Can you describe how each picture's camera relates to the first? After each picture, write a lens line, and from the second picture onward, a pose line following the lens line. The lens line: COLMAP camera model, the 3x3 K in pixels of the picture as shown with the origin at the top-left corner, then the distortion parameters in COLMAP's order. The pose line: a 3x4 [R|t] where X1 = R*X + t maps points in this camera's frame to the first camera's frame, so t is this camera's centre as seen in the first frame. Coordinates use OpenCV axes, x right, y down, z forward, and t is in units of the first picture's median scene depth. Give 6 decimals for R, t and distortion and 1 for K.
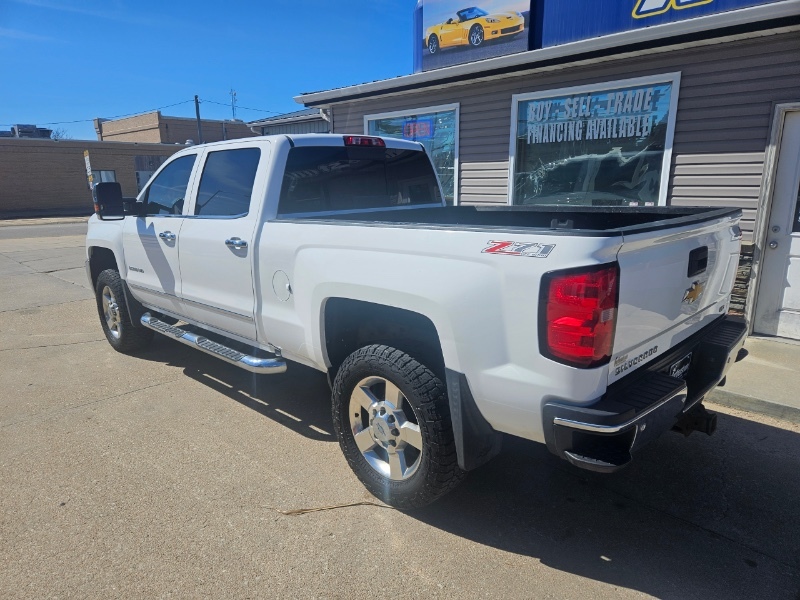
lens RADIAL K [[556.4, 0, 380.2], [0, 556.4, 303.1], [0, 0, 1]] dist [0.051404, -0.001492]
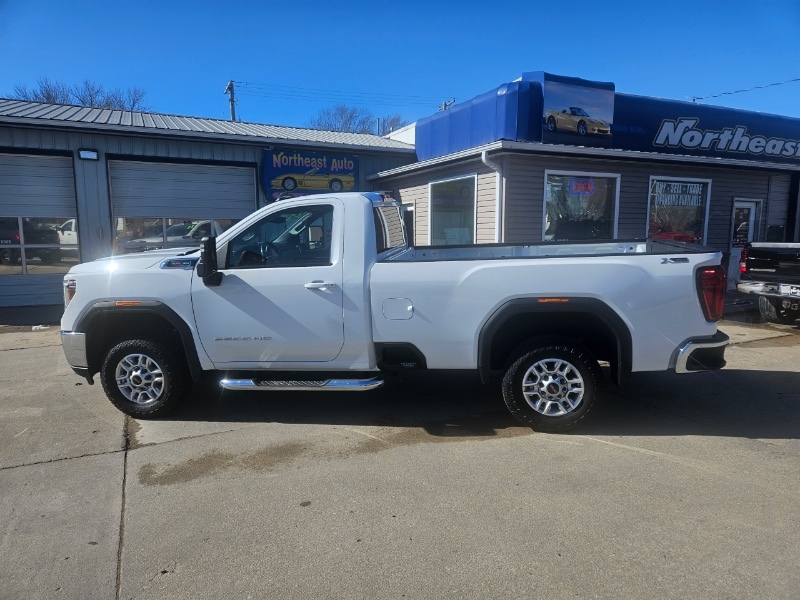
lens RADIAL K [[556.4, 0, 380.2], [0, 556.4, 303.1], [0, 0, 1]] dist [0.051404, -0.001492]
pose [[0.312067, -0.115766, 0.942981, -1.401996], [0.192145, 0.979728, 0.056690, -0.208753], [-0.930427, 0.163498, 0.327985, 1.065785]]
